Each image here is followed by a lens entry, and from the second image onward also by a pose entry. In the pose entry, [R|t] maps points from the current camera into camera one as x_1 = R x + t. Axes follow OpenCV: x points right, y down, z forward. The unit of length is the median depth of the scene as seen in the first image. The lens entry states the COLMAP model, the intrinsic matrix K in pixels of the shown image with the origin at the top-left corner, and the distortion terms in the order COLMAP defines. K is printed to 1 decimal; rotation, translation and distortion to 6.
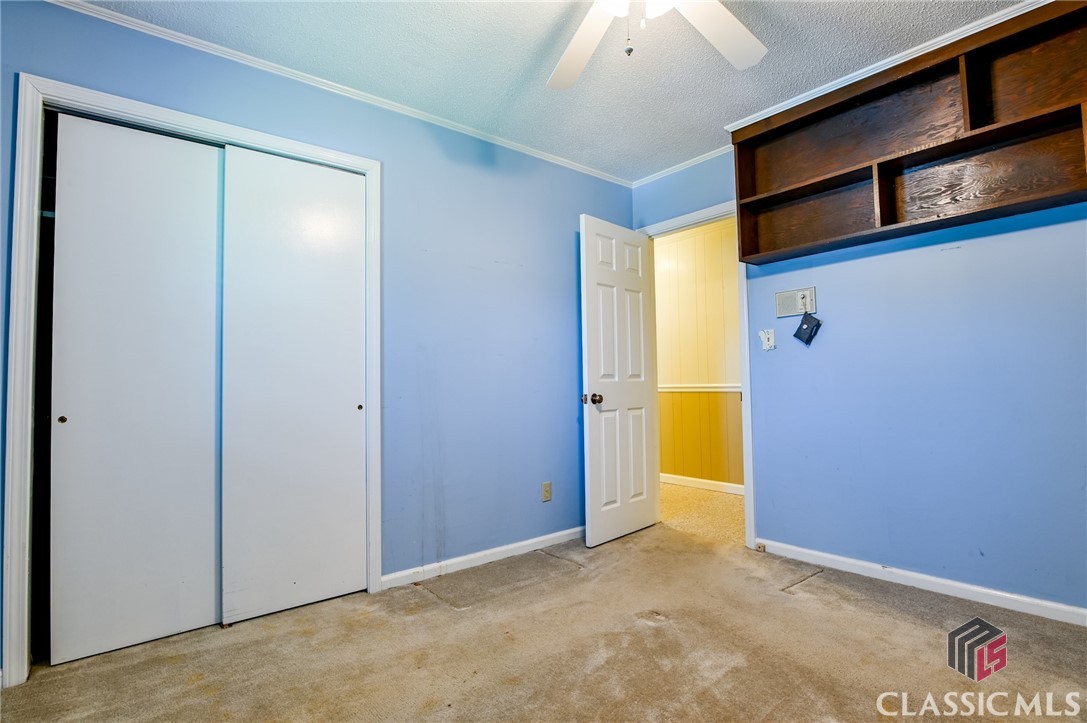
lens RADIAL K [[532.9, 0, 546.1], [0, 532.9, 360.0], [0, 0, 1]] dist [-0.019683, -0.000165]
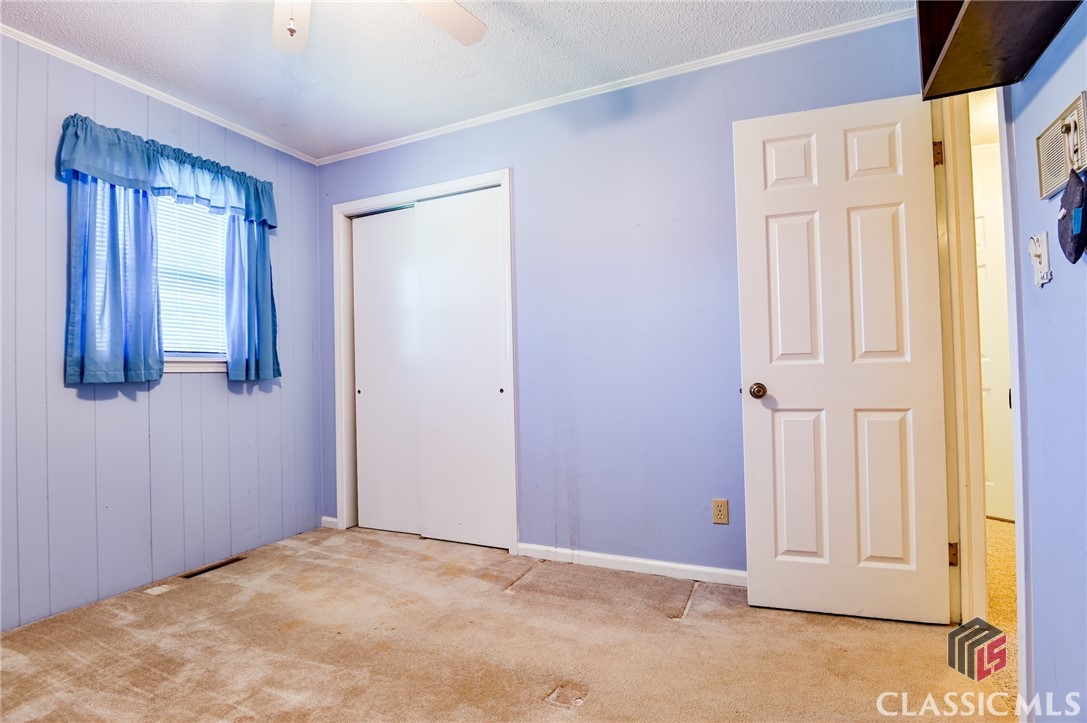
lens RADIAL K [[532.9, 0, 546.7], [0, 532.9, 363.9], [0, 0, 1]] dist [-0.019683, -0.000165]
pose [[0.430641, -0.009019, -0.902478, 0.683631], [0.053517, 0.998446, 0.015559, 0.016759], [0.900935, -0.054998, 0.430455, 0.555106]]
